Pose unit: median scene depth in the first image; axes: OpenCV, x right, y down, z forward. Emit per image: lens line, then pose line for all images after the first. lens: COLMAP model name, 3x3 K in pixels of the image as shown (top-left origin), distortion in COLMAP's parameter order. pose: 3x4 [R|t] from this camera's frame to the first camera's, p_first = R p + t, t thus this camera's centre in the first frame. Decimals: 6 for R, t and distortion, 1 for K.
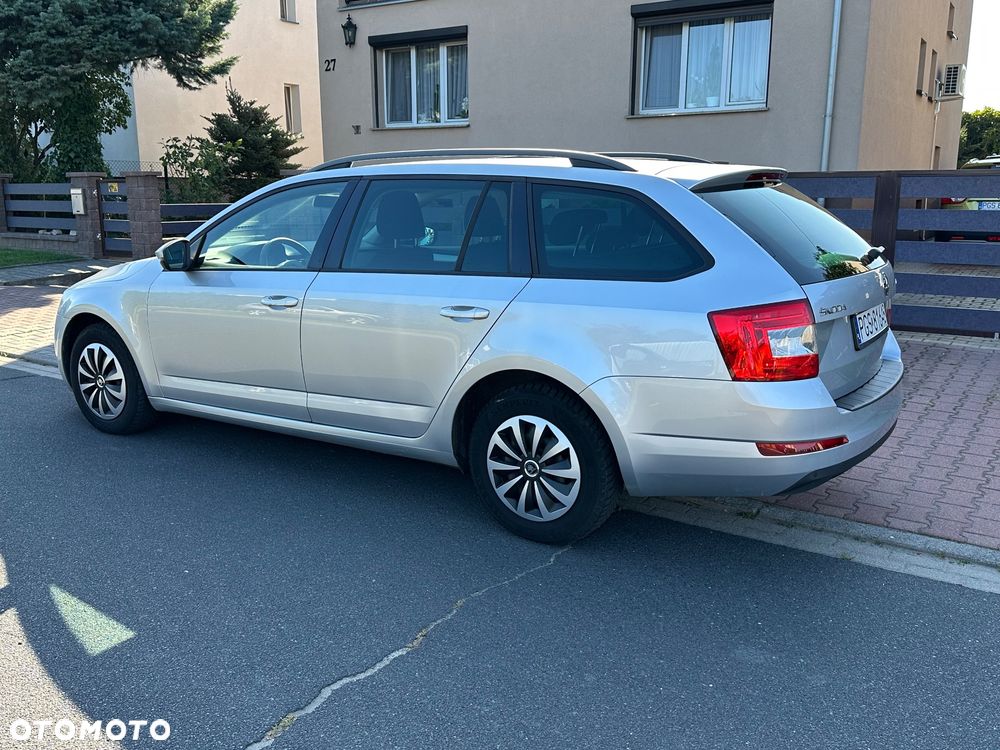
lens RADIAL K [[875.1, 0, 500.0], [0, 875.1, 375.0], [0, 0, 1]] dist [0.124109, -0.220151]
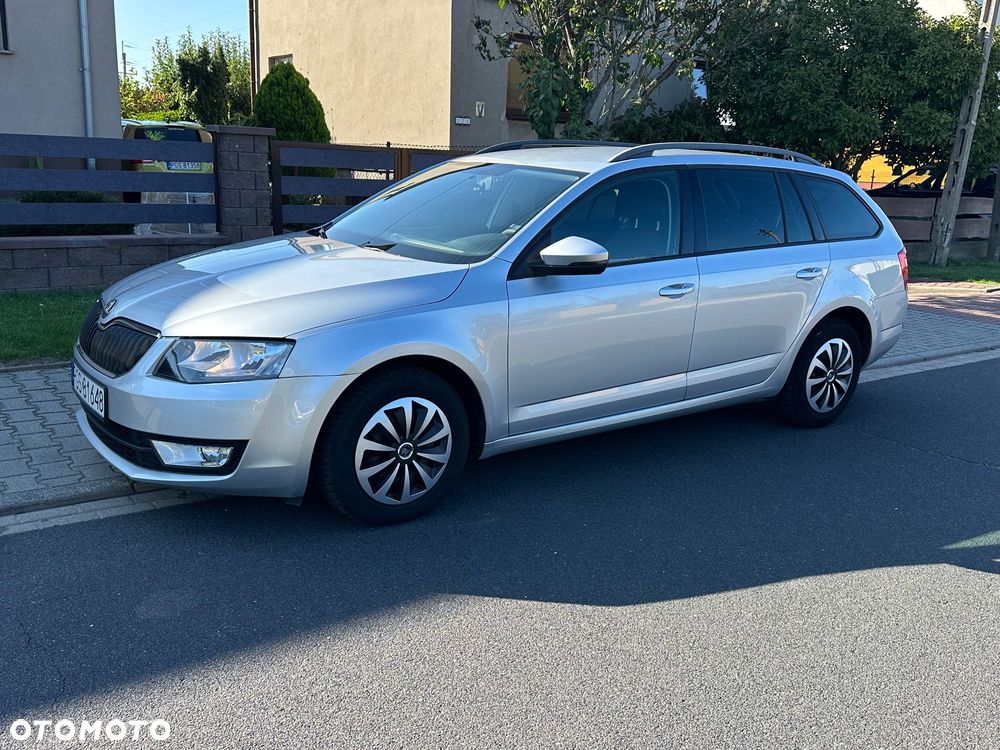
lens RADIAL K [[874.1, 0, 511.0], [0, 874.1, 376.3], [0, 0, 1]] dist [0.125150, -0.204204]
pose [[0.346797, -0.204990, 0.915266, -1.273916], [0.162104, 0.974240, 0.156777, -0.177553], [-0.923826, 0.093999, 0.371093, 0.808793]]
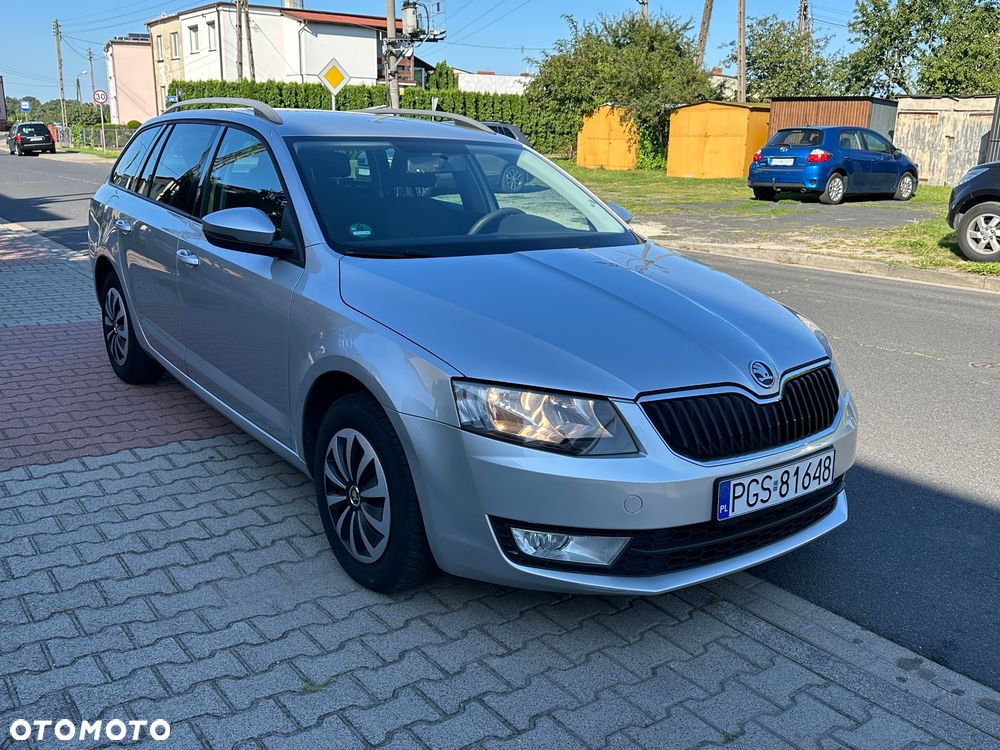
lens RADIAL K [[875.1, 0, 500.0], [0, 875.1, 375.0], [0, 0, 1]] dist [0.124109, -0.220151]
pose [[-0.937241, -0.113995, 0.329521, -0.631023], [0.051677, 0.889200, 0.454591, -0.470773], [-0.344831, 0.443090, -0.827504, 2.089074]]
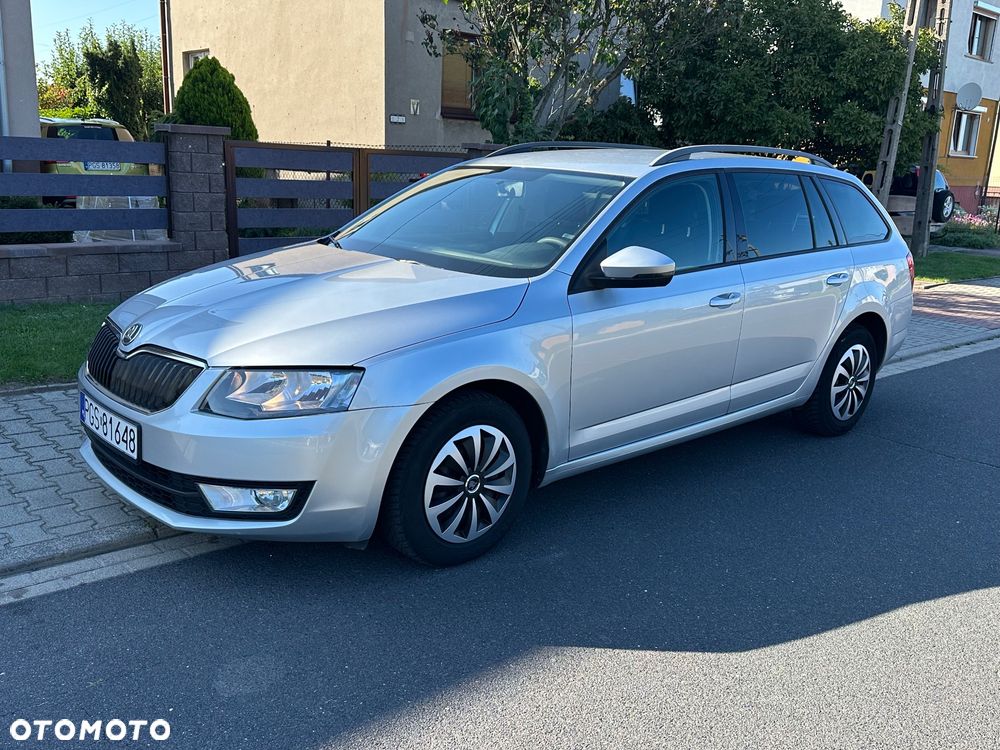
lens RADIAL K [[875.1, 0, 500.0], [0, 875.1, 375.0], [0, 0, 1]] dist [0.124109, -0.220151]
pose [[0.254369, -0.212955, 0.943370, -1.253783], [0.169601, 0.970161, 0.173272, -0.214728], [-0.952120, 0.115922, 0.282896, 0.970761]]
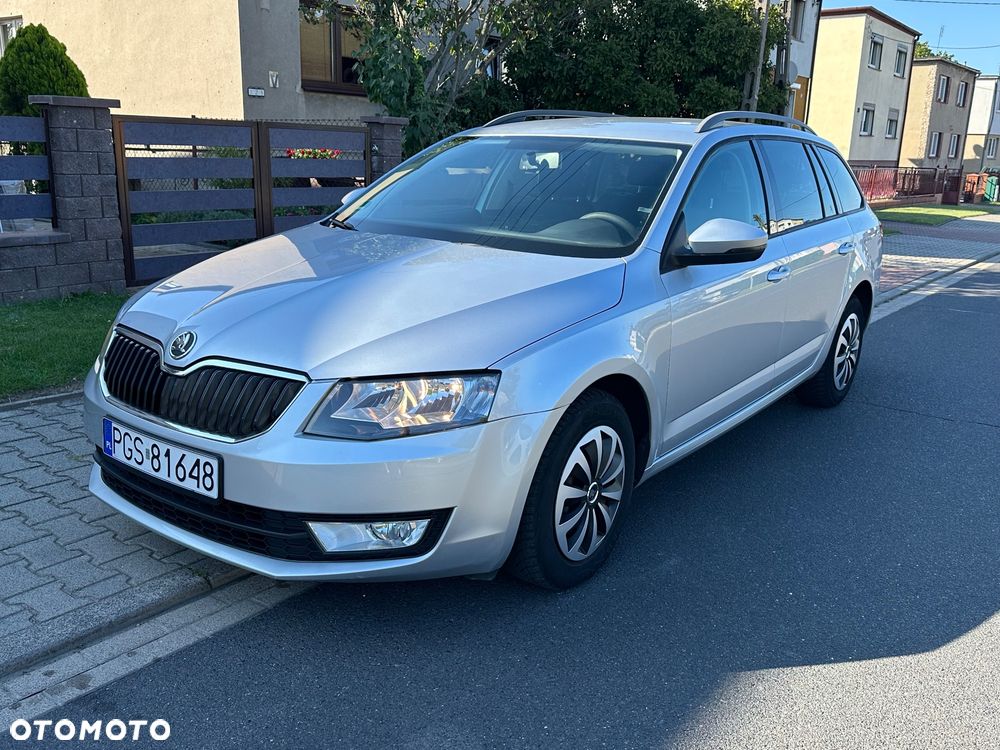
lens RADIAL K [[878.4, 0, 494.9], [0, 878.4, 376.0], [0, 0, 1]] dist [0.100715, -0.159926]
pose [[0.060276, -0.244452, 0.967786, -1.198639], [0.188702, 0.954857, 0.229433, -0.251018], [-0.980183, 0.168794, 0.103684, 1.212233]]
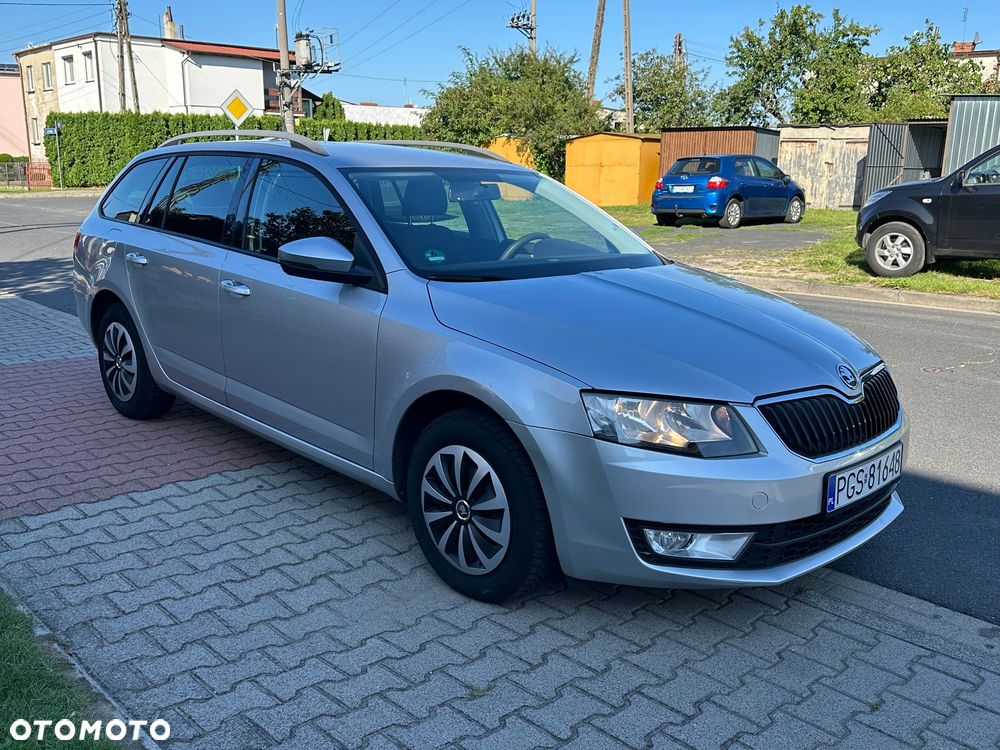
lens RADIAL K [[874.4, 0, 496.3], [0, 874.4, 374.1], [0, 0, 1]] dist [0.109736, -0.170933]
pose [[-0.973508, -0.067447, 0.218479, -0.480139], [0.034211, 0.901784, 0.430831, -0.484338], [-0.226079, 0.426892, -0.875586, 2.170149]]
